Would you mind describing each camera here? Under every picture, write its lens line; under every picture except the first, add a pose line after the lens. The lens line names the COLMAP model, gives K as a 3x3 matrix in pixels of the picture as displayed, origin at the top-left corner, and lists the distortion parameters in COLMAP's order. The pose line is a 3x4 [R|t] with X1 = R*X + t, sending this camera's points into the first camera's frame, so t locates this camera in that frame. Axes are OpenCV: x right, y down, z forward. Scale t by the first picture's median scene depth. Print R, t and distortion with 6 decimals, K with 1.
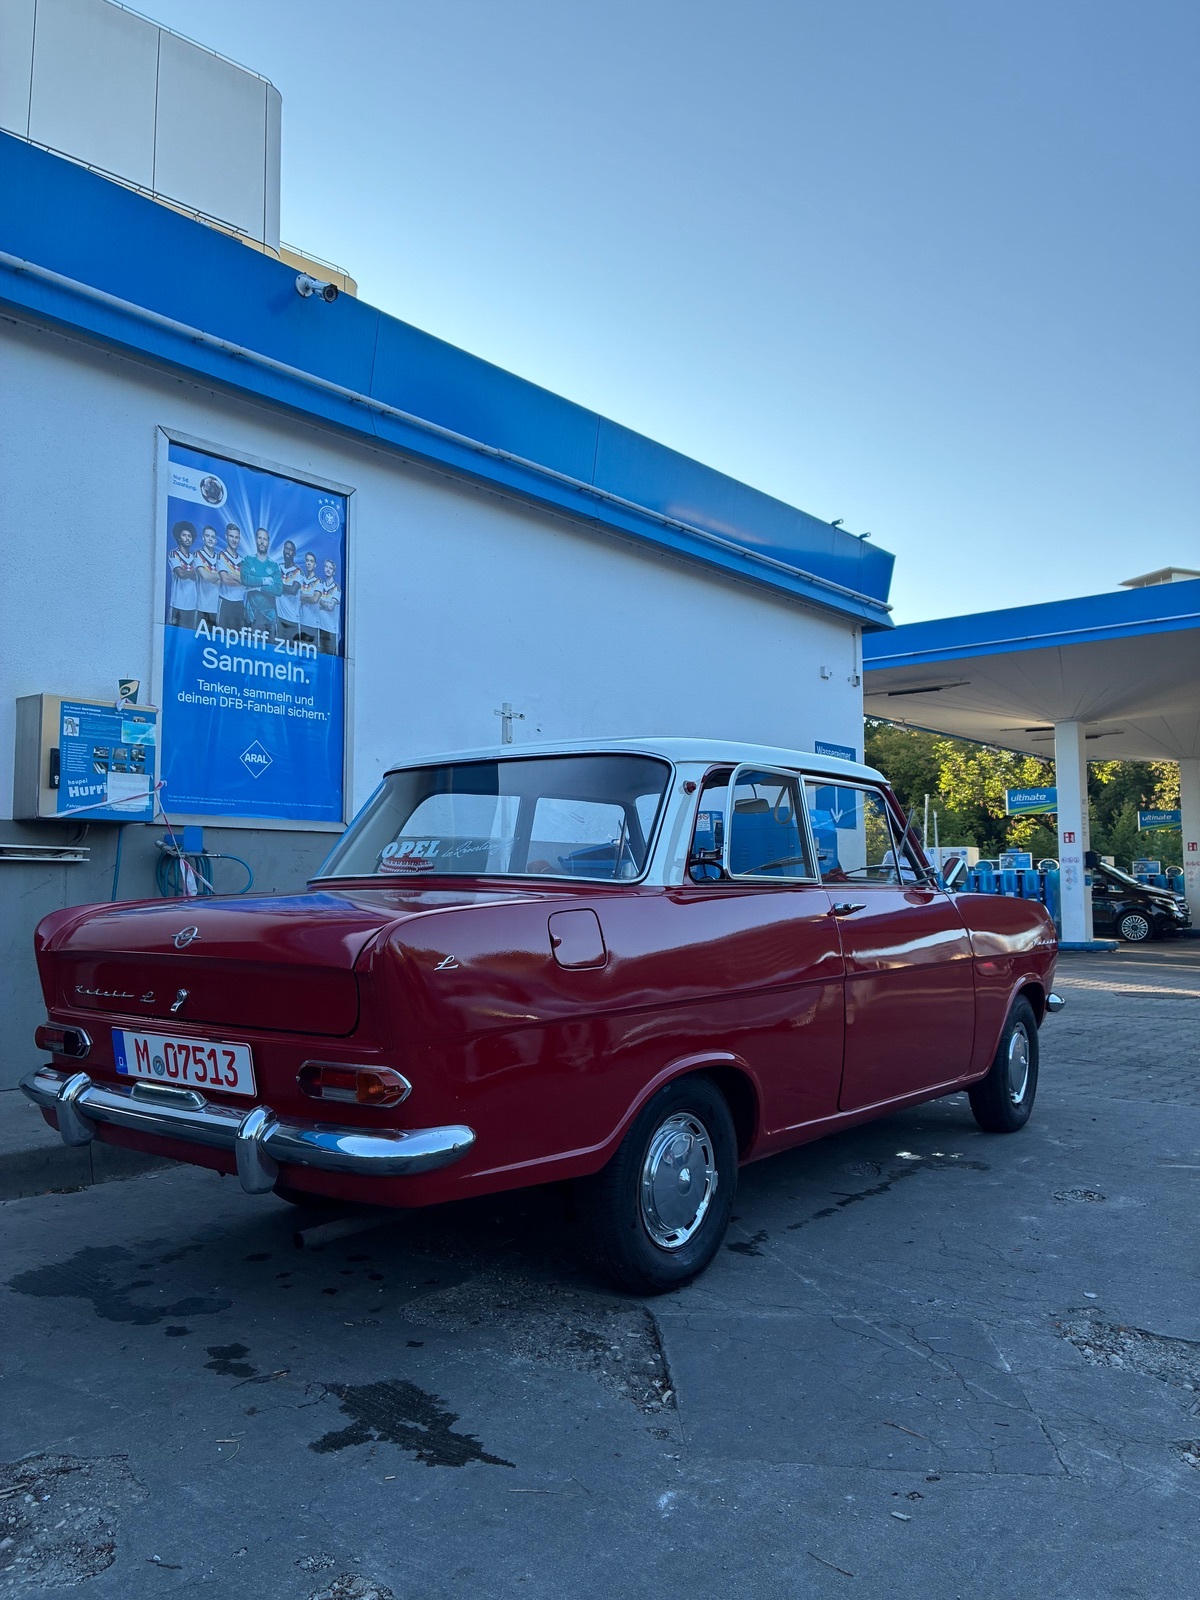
lens RADIAL K [[1191.0, 0, 600.0], [0, 1191.0, 800.0], [0, 0, 1]] dist [0.008741, -0.003084]
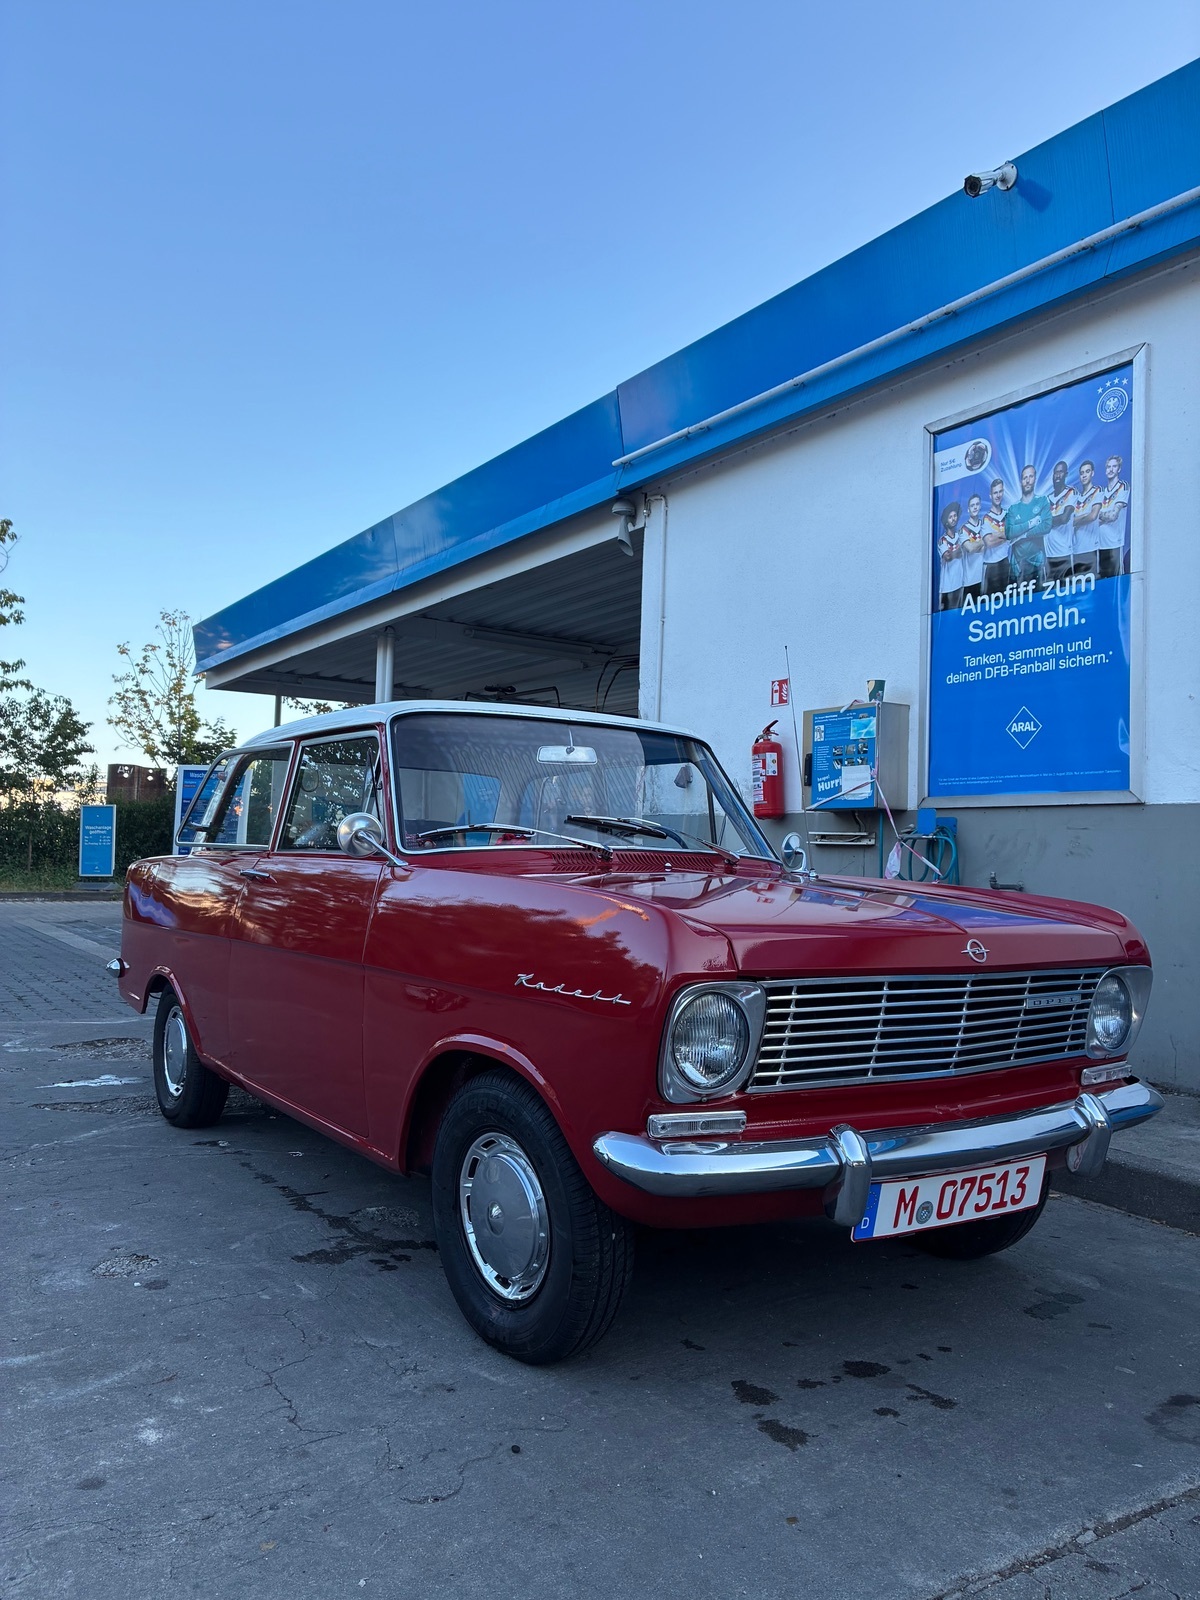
lens RADIAL K [[1191.0, 0, 600.0], [0, 1191.0, 800.0], [0, 0, 1]] dist [0.008741, -0.003084]
pose [[-0.287360, -0.053543, -0.956325, 0.653165], [0.045295, 0.996560, -0.069407, 0.067292], [0.956751, -0.063261, -0.283946, 0.952237]]
